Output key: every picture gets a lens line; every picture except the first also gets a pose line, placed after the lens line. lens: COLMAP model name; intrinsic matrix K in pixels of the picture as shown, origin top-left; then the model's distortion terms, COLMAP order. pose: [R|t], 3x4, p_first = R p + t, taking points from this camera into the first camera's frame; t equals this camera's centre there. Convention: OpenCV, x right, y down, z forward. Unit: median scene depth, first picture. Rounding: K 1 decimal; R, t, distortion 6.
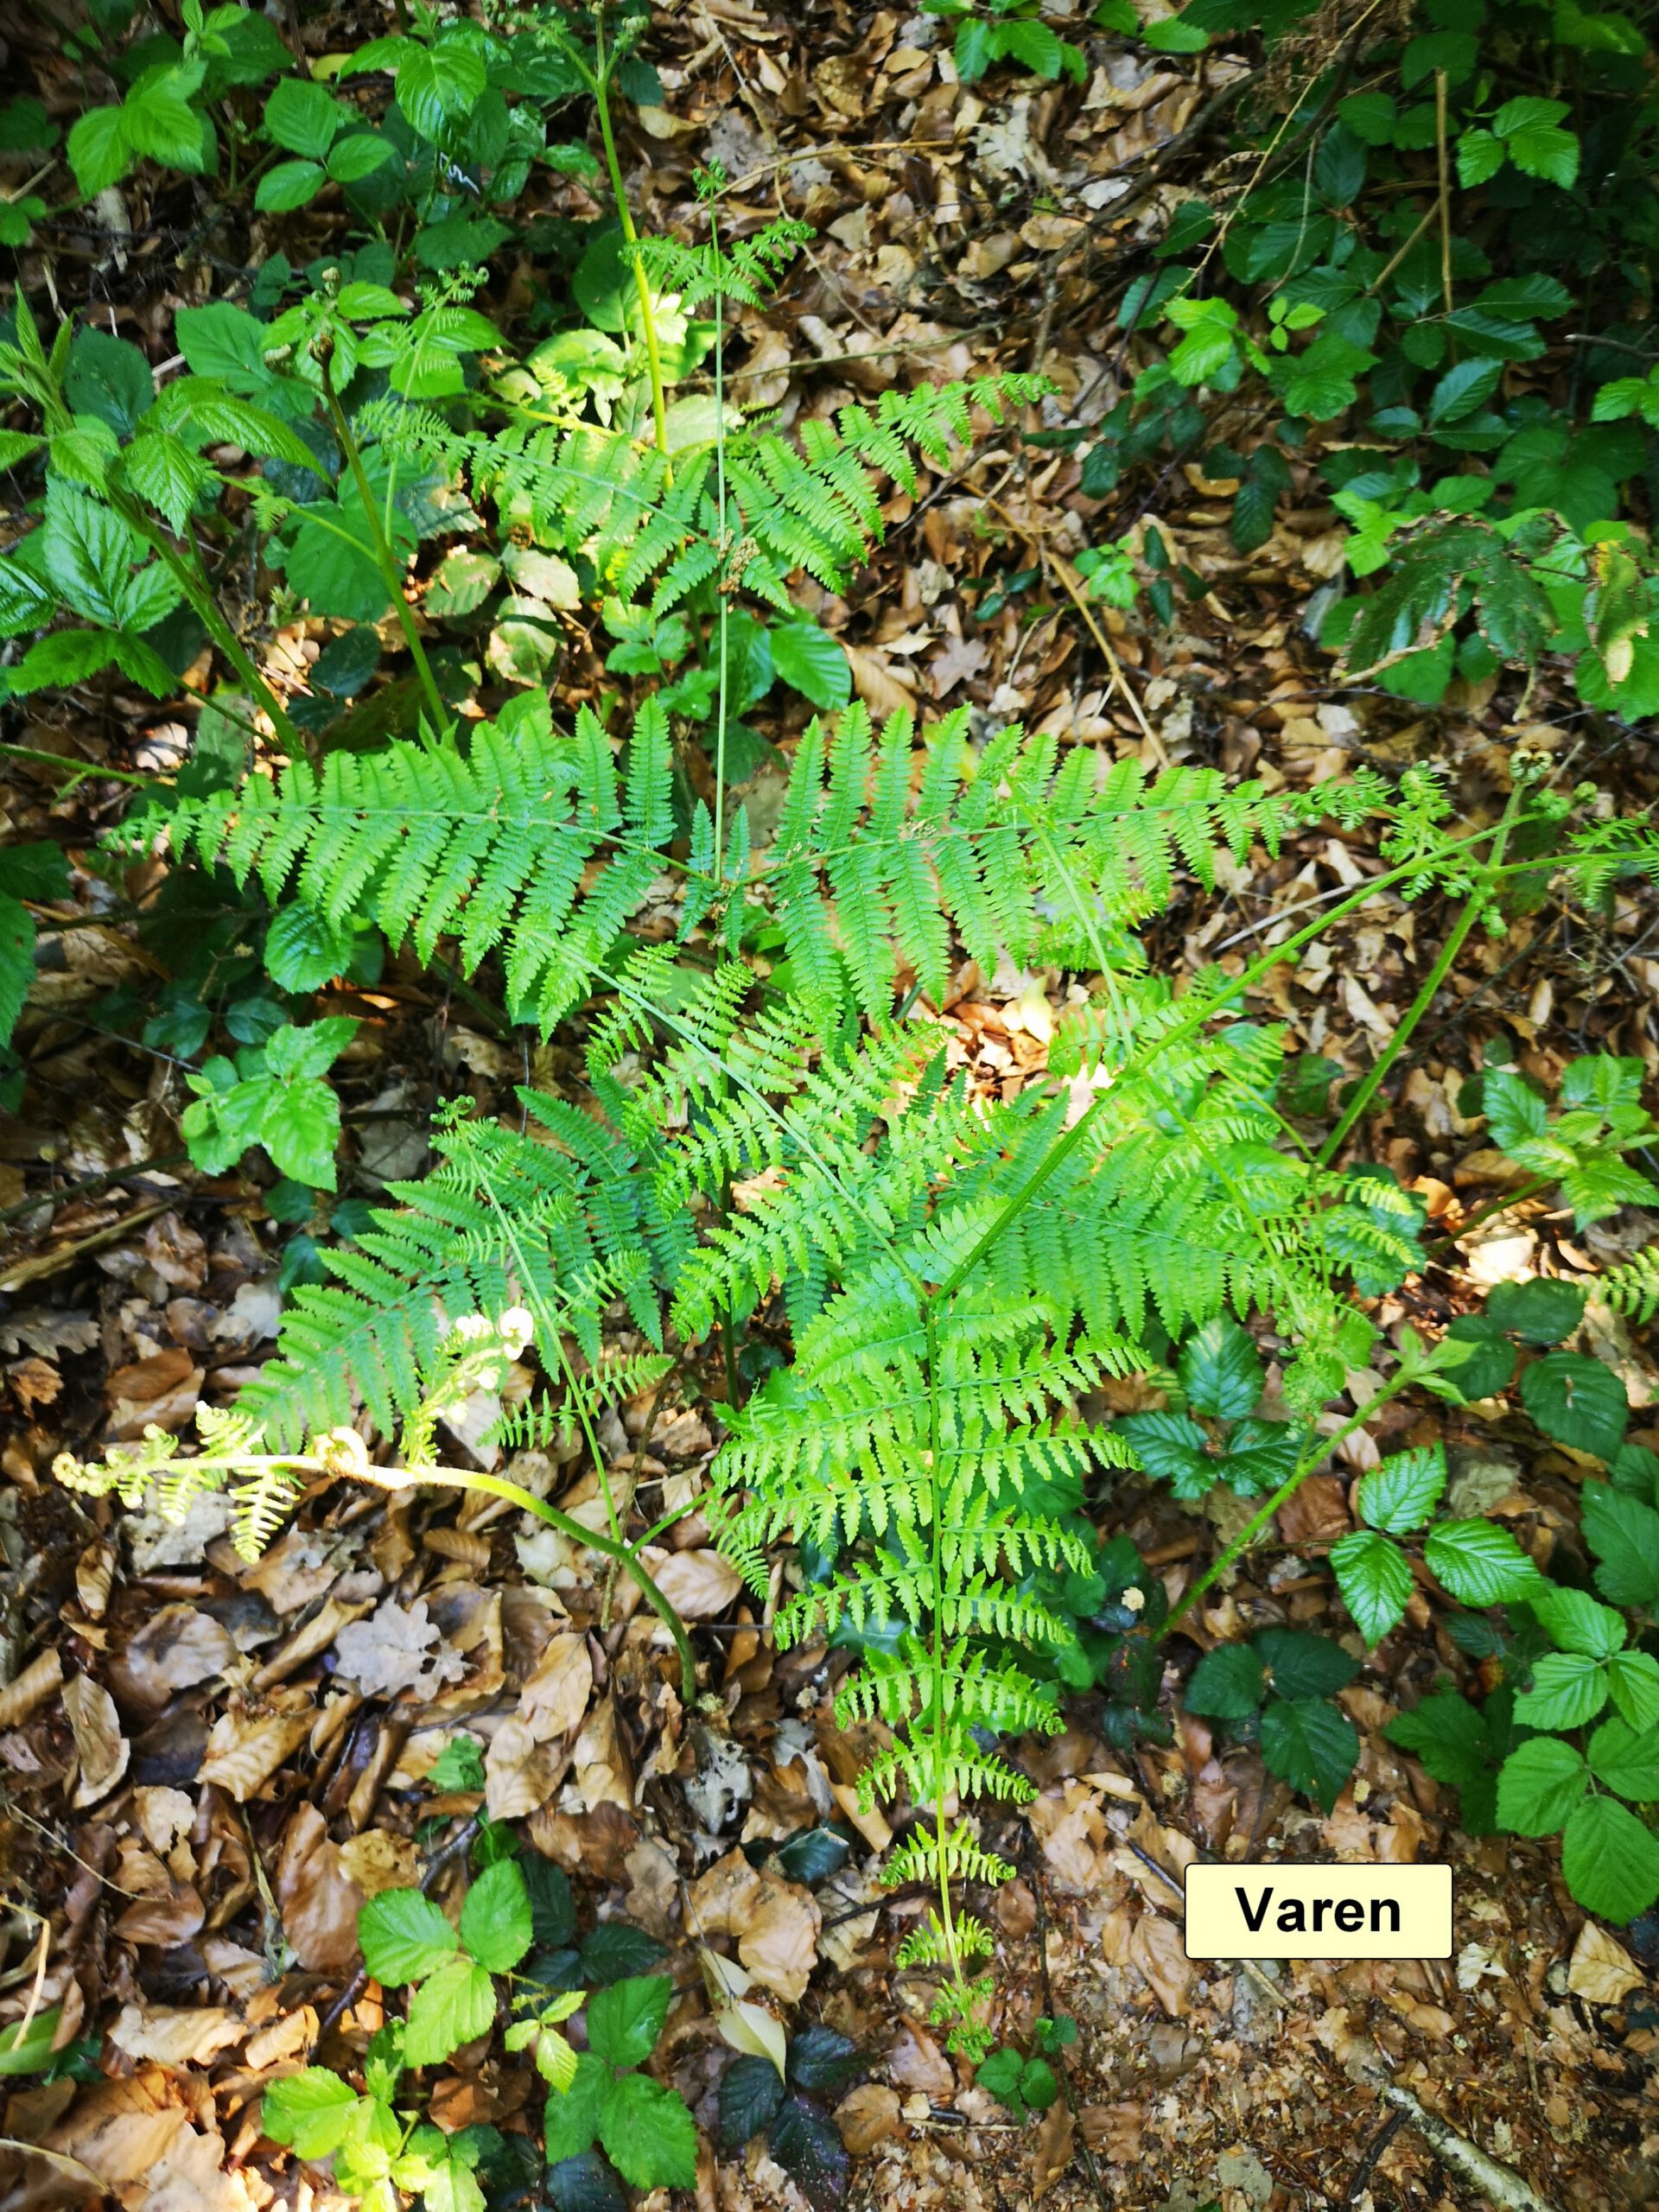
lens RADIAL K [[1743.2, 0, 824.4], [0, 1743.2, 1104.1], [0, 0, 1]] dist [0.010026, -0.000701]
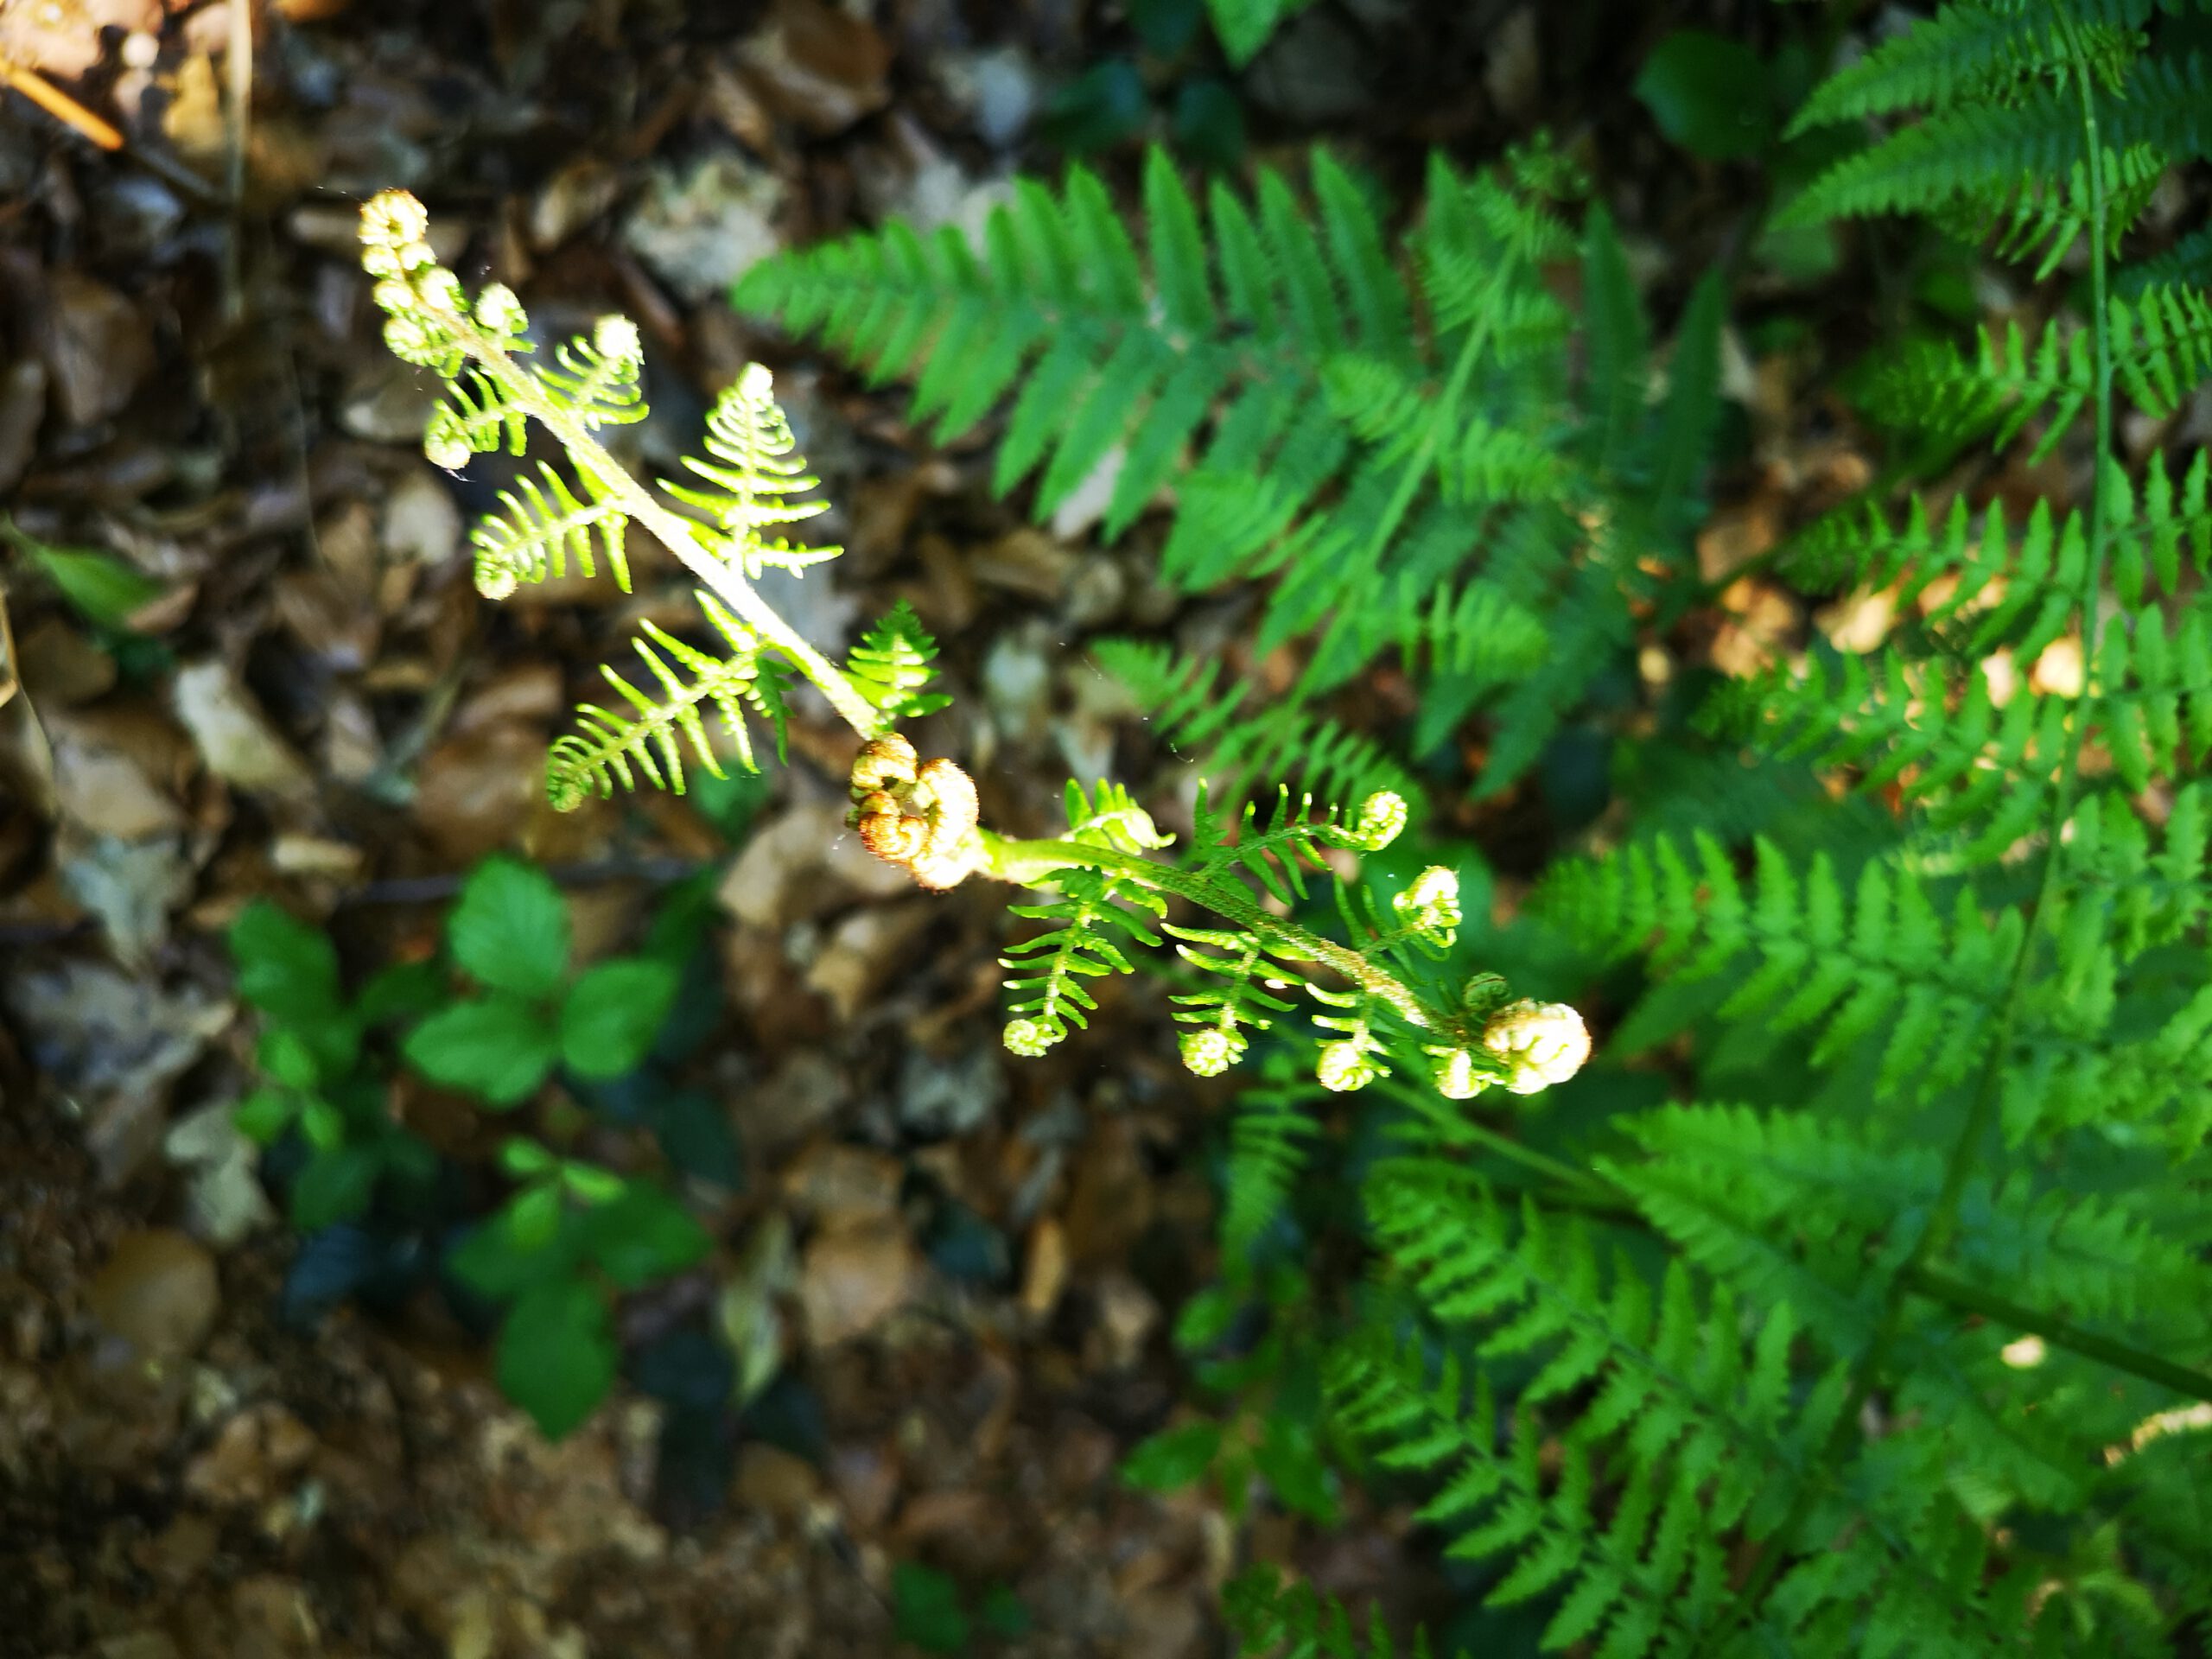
lens RADIAL K [[1743.2, 0, 1112.9], [0, 1743.2, 831.5], [0, 0, 1]] dist [0.010026, -0.000701]
pose [[0.638276, 0.767016, 0.065499, -0.148530], [-0.736532, 0.583726, 0.341738, 0.028791], [0.223885, -0.266365, 0.937510, 0.368290]]
